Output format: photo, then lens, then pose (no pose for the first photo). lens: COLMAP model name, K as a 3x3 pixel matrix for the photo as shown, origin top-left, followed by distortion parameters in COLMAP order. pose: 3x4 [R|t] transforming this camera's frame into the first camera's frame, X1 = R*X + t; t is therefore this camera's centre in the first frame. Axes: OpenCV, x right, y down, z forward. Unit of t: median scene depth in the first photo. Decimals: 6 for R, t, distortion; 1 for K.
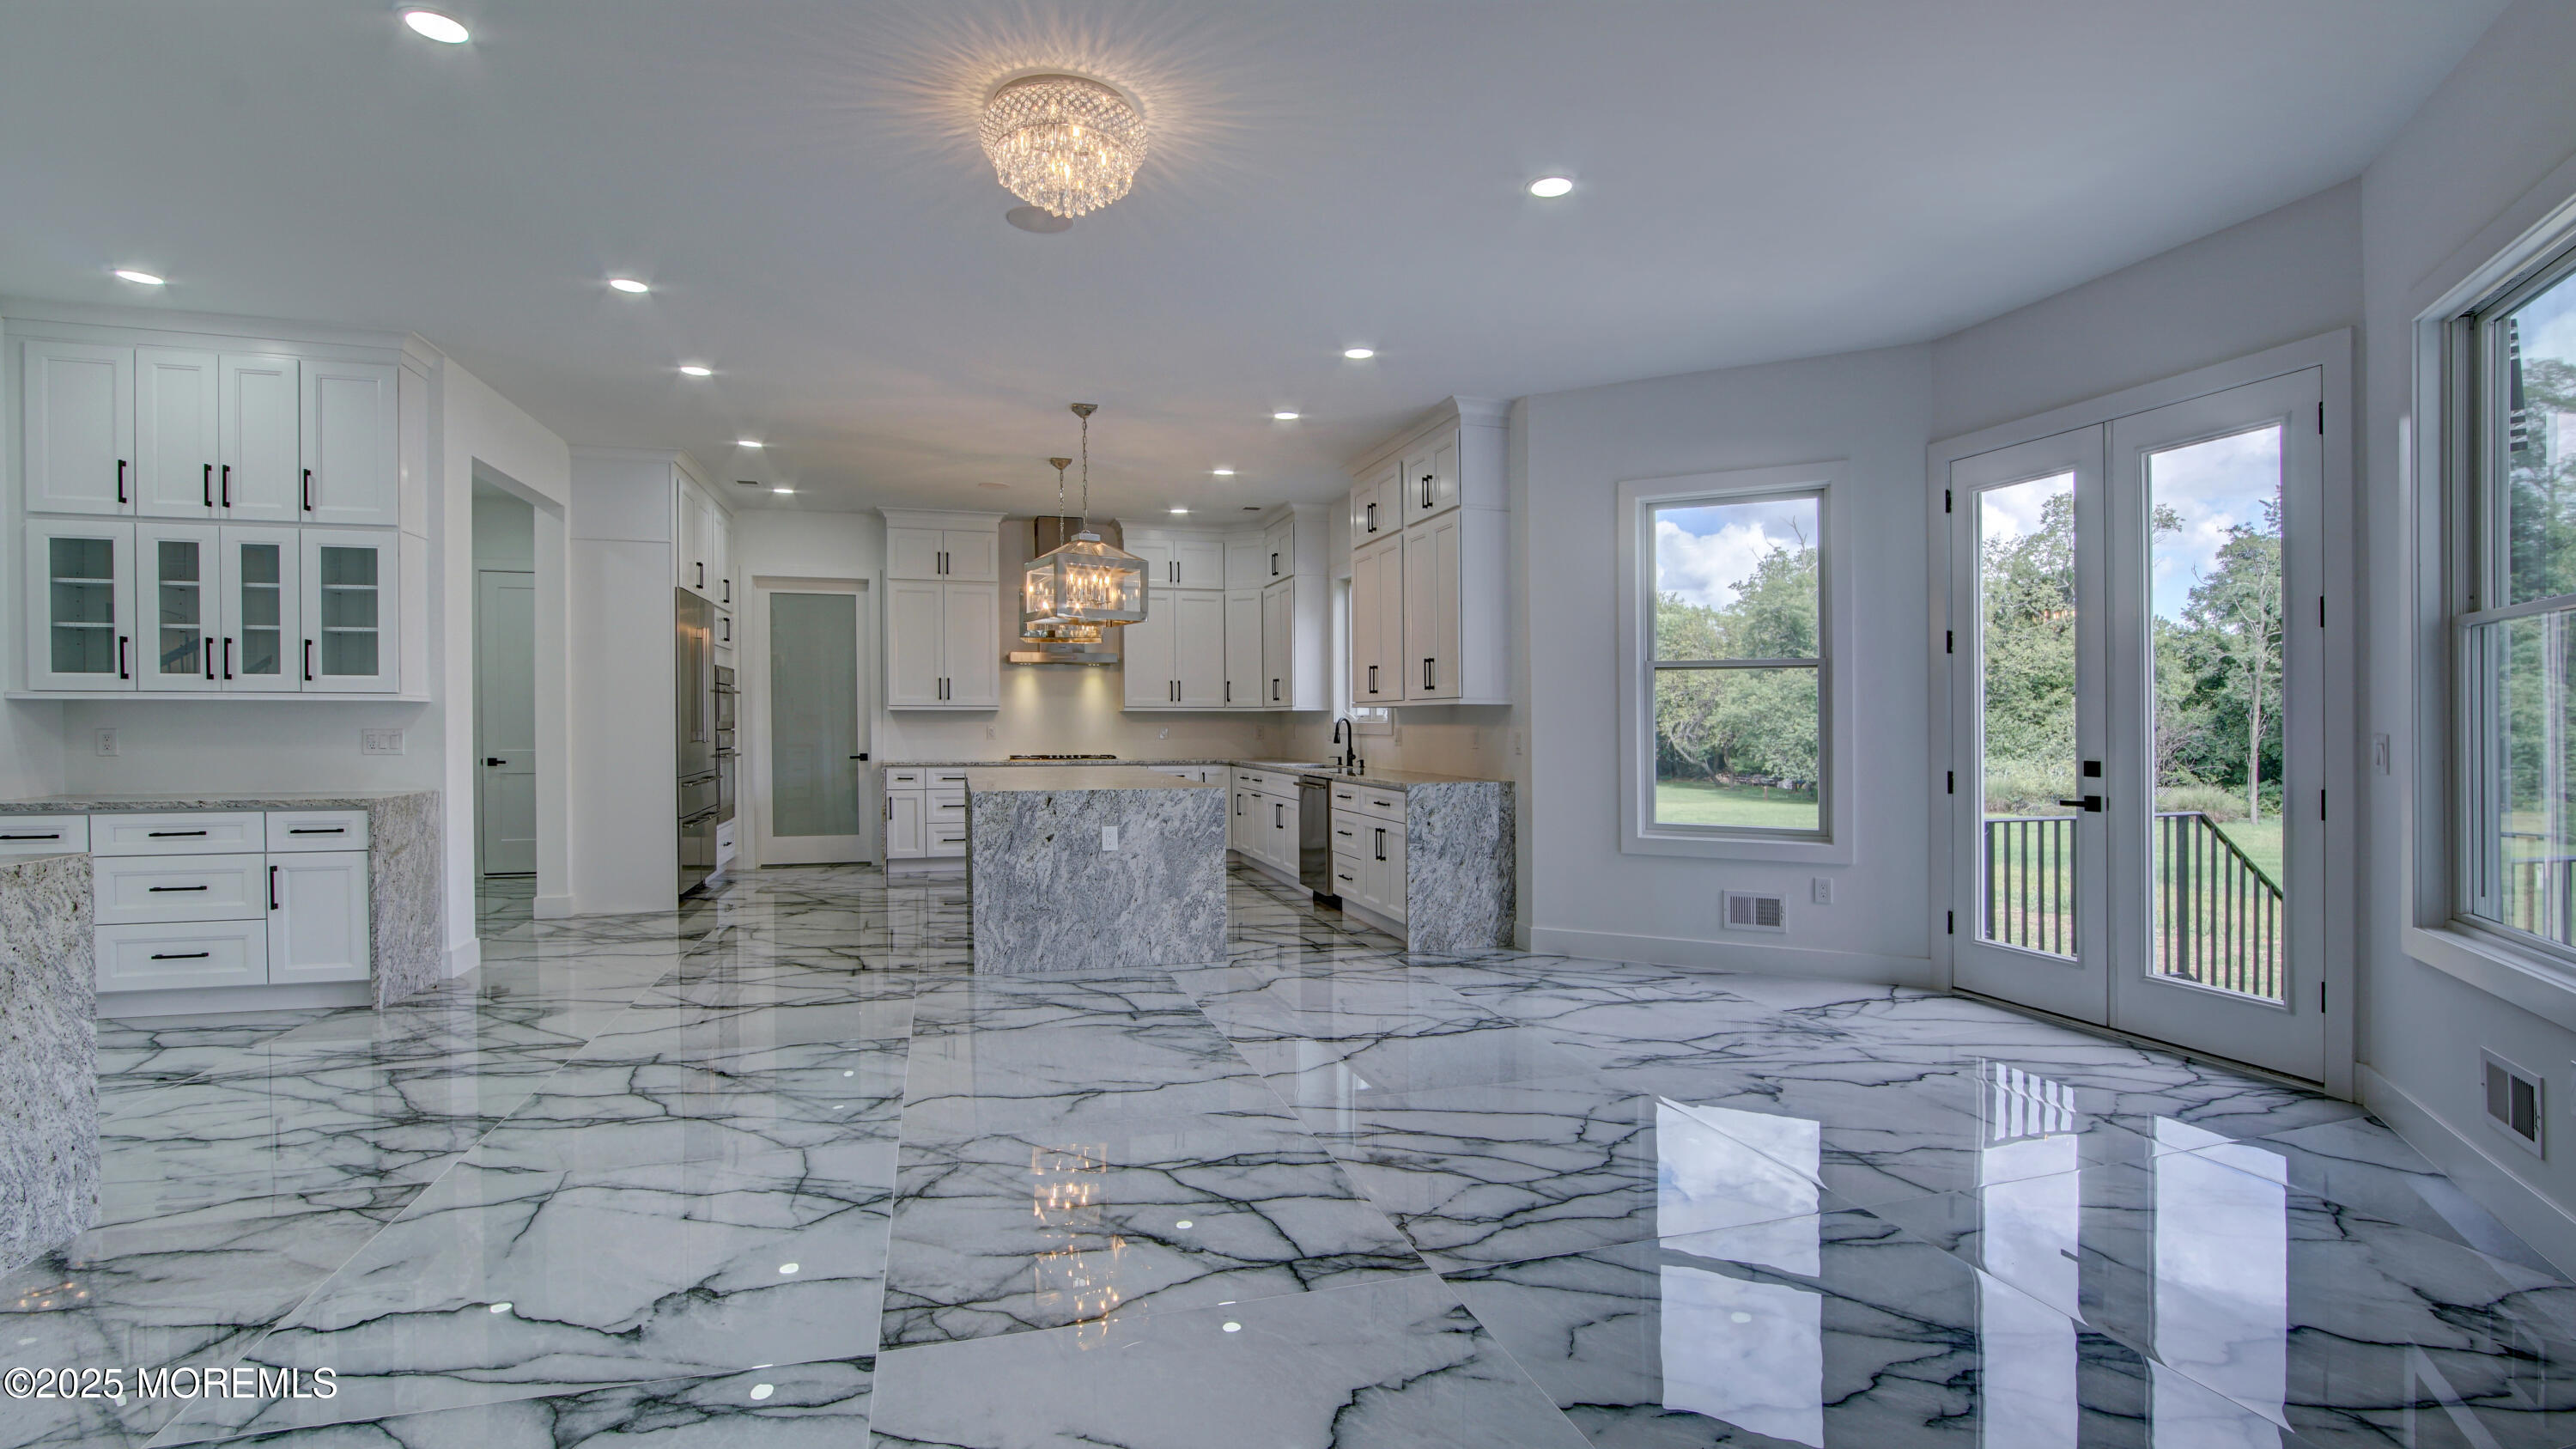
lens RADIAL K [[1162.7, 0, 1288.9], [0, 1162.7, 709.0], [0, 0, 1]] dist [-0.038843, 0.008313]
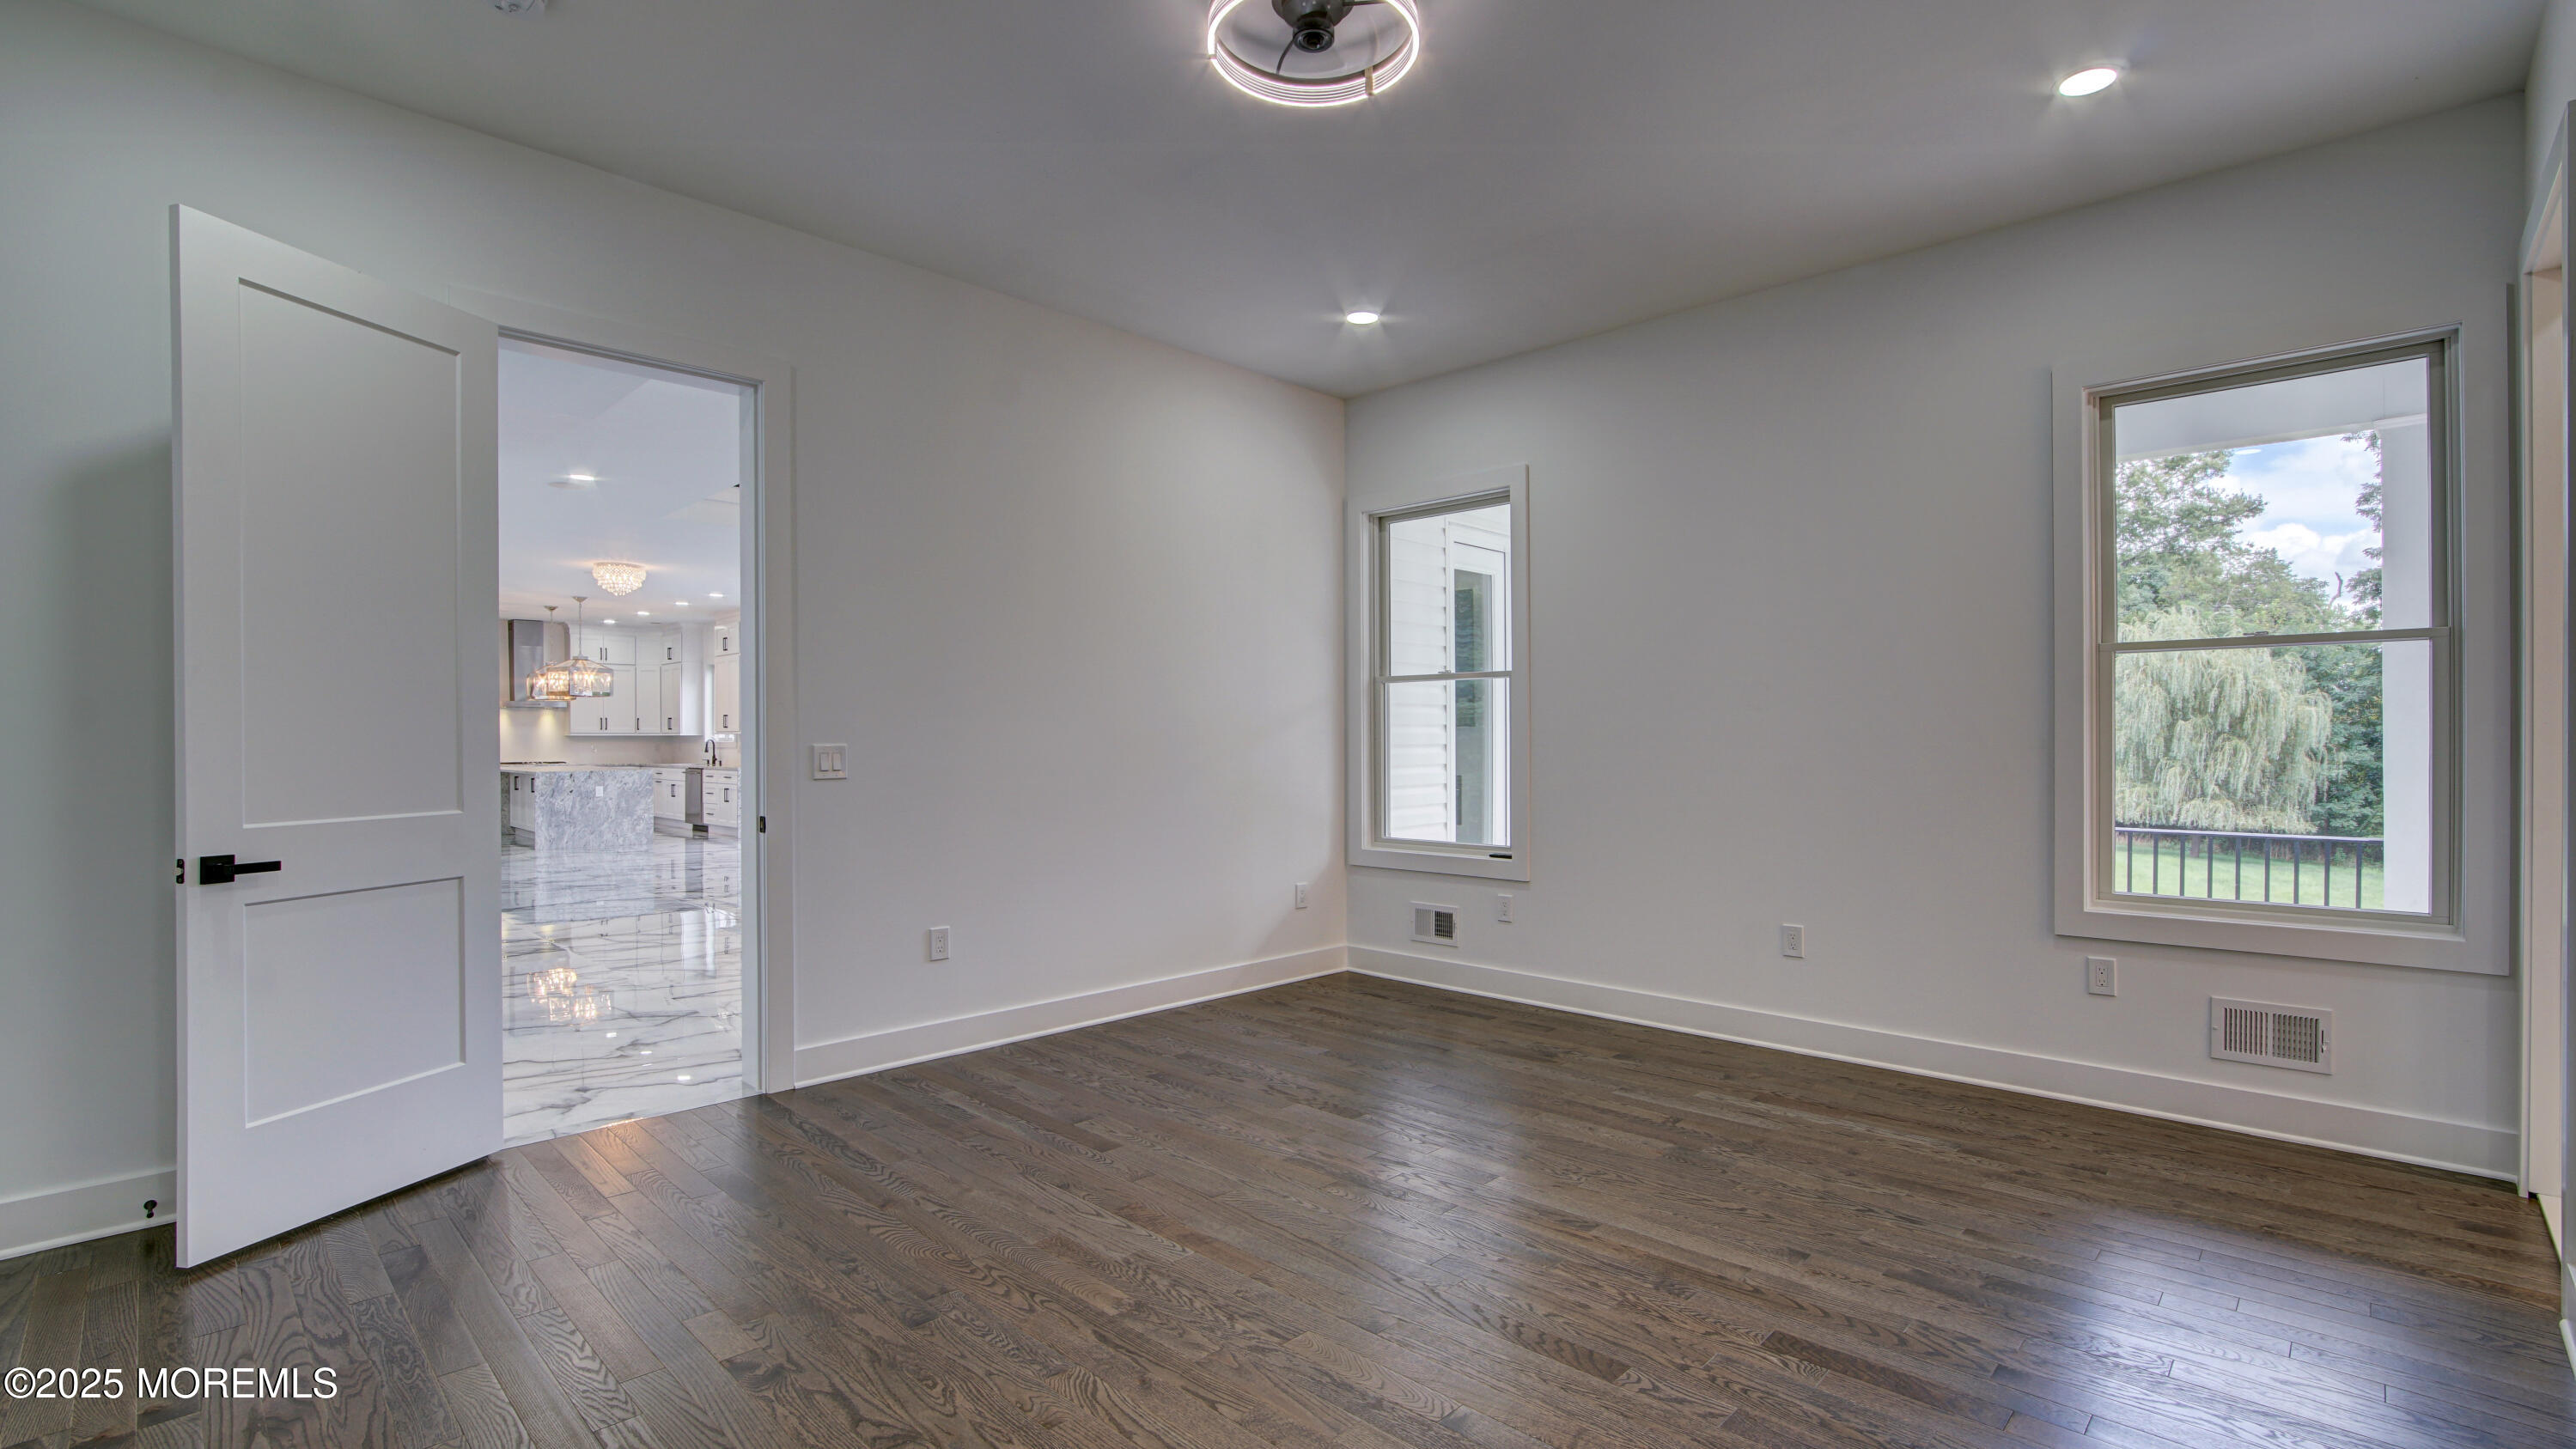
lens RADIAL K [[1162.5, 0, 1290.3], [0, 1162.5, 714.6], [0, 0, 1]] dist [-0.038843, 0.008313]
pose [[0.874686, 0.004966, 0.484665, -0.050922], [0.000369, 0.999940, -0.010912, -0.016645], [-0.484690, 0.009723, 0.874632, -1.536863]]
